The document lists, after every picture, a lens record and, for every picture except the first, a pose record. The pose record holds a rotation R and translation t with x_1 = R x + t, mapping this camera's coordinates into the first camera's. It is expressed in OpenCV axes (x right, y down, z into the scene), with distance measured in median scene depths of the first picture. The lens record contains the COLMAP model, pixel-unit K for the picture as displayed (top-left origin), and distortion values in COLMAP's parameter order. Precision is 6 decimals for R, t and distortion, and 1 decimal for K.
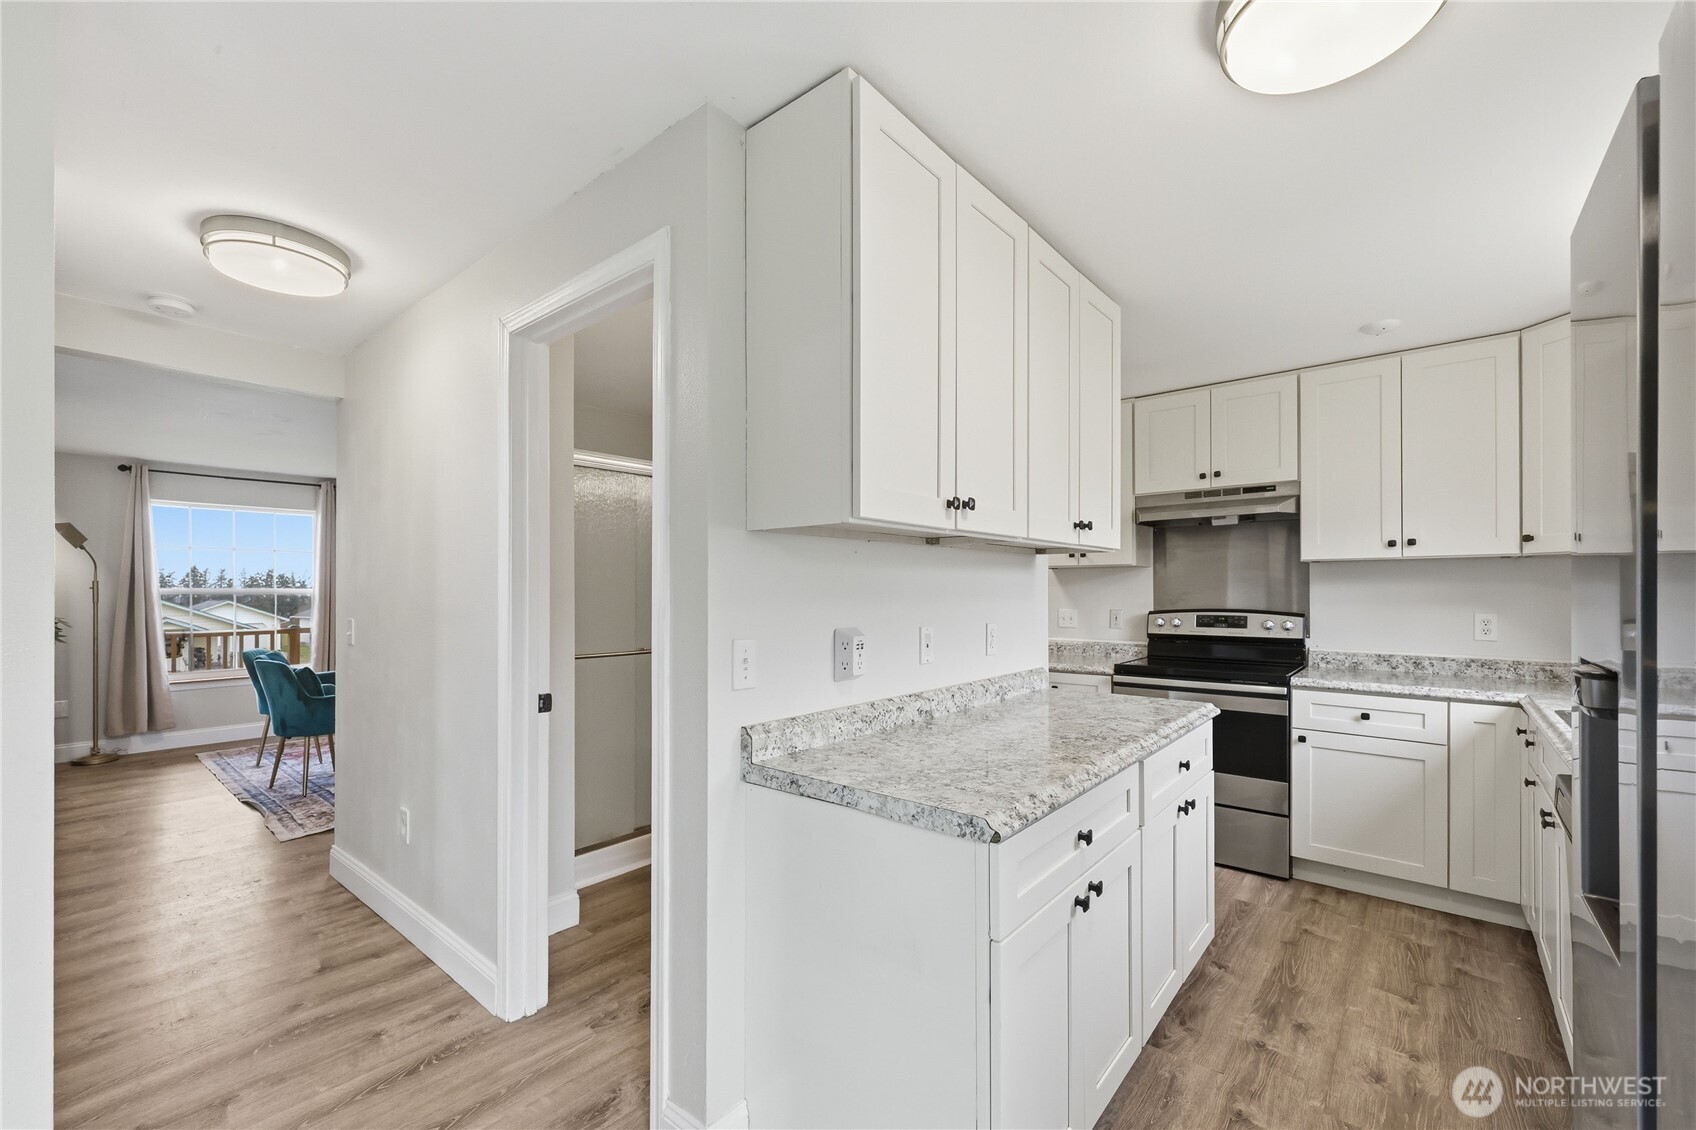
lens RADIAL K [[706.5, 0, 846.2], [0, 706.5, 585.2], [0, 0, 1]] dist [-0.000299, -0.000008]
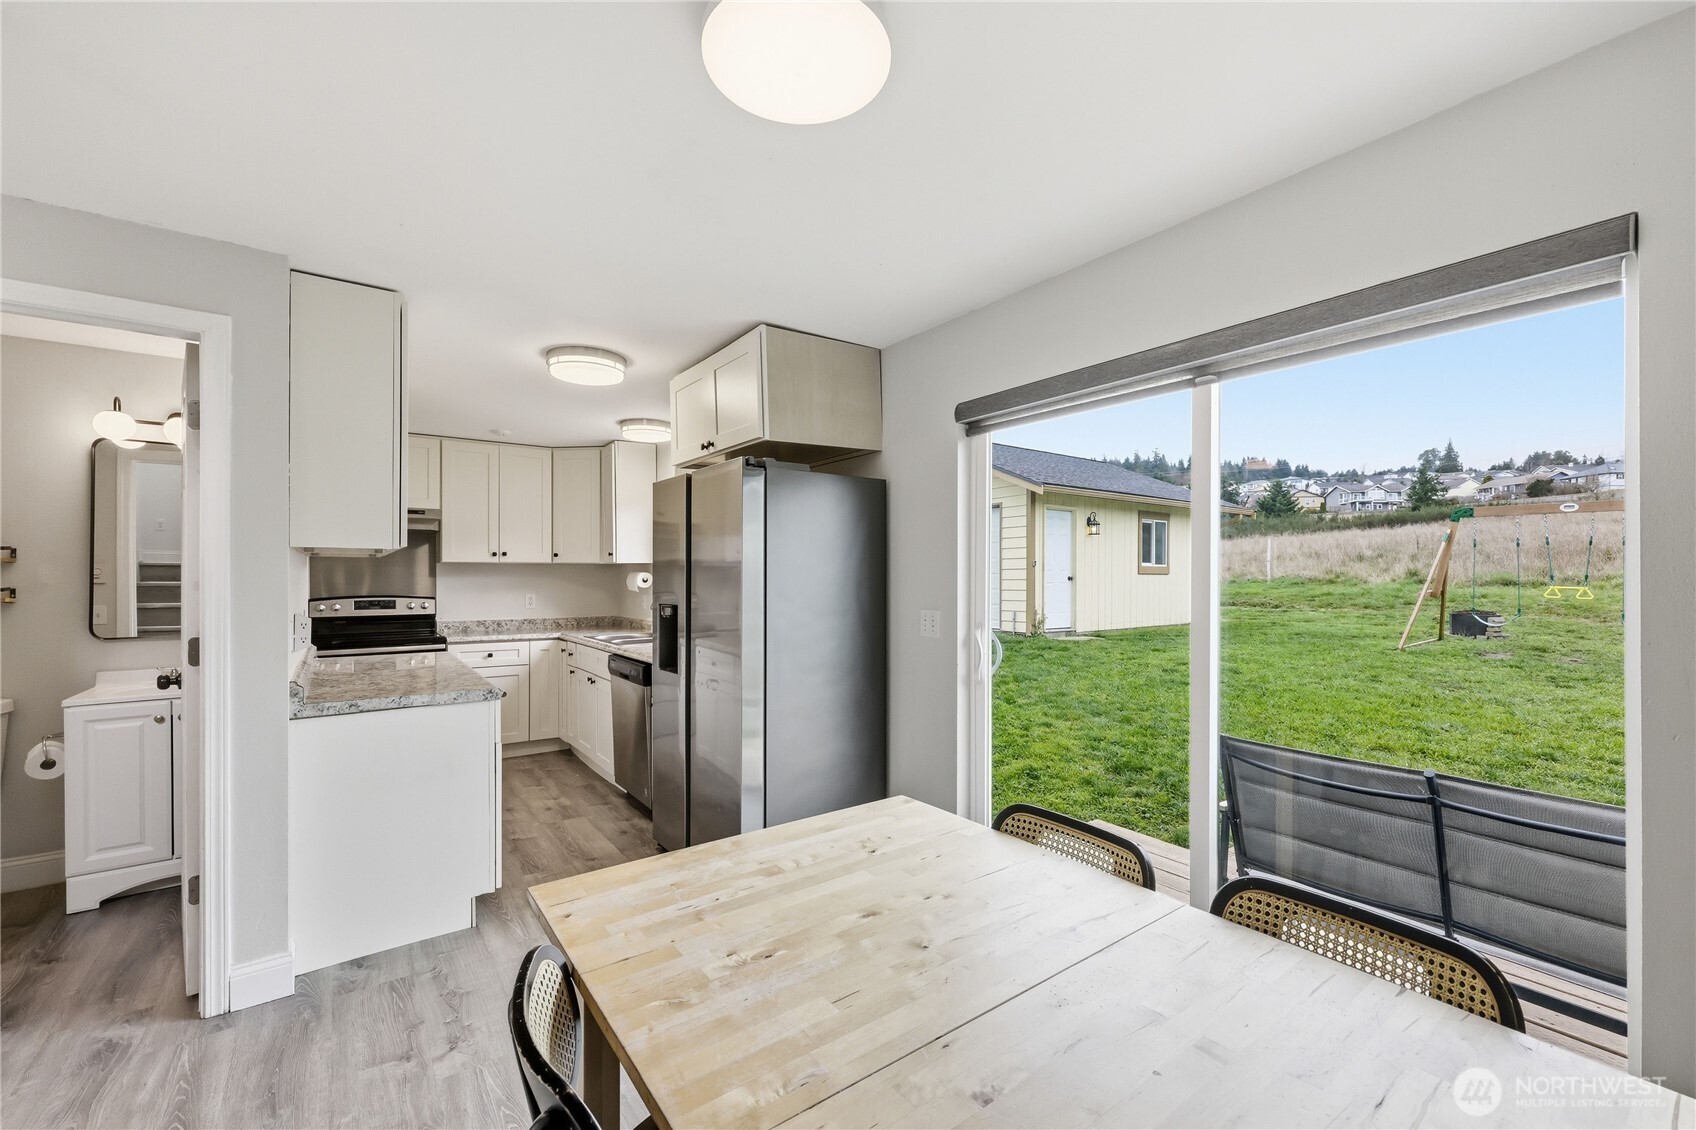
lens RADIAL K [[706.5, 0, 846.2], [0, 706.5, 585.2], [0, 0, 1]] dist [-0.000299, -0.000008]
pose [[0.246958, -0.011681, 0.968956, -0.709043], [-0.008289, 0.999865, 0.014166, -0.016115], [-0.968991, -0.011531, 0.246828, -0.259747]]
